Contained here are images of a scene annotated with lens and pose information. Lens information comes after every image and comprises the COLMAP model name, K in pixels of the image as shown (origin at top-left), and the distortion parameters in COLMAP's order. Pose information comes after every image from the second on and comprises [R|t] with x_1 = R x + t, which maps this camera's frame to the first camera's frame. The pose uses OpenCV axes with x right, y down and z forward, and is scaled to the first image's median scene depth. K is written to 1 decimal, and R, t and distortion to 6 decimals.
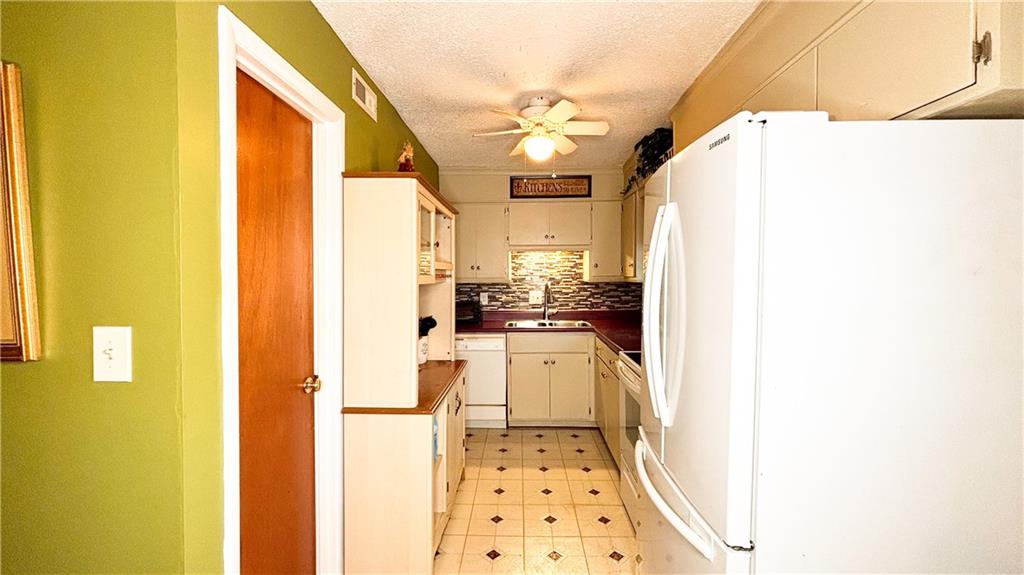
lens RADIAL K [[412.1, 0, 513.9], [0, 412.1, 290.8], [0, 0, 1]] dist [-0.003208, -0.000139]
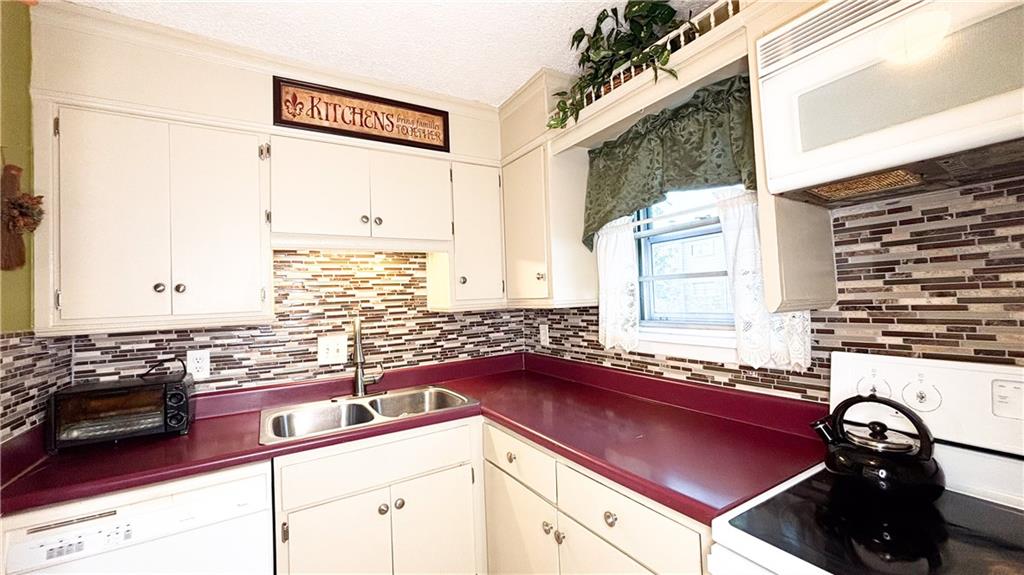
lens RADIAL K [[412.1, 0, 511.0], [0, 412.1, 281.2], [0, 0, 1]] dist [-0.003208, -0.000139]
pose [[0.841171, -0.010177, 0.540674, -0.031643], [0.059637, 0.995470, -0.074046, -0.015467], [-0.537471, 0.094529, 0.837967, 0.482928]]
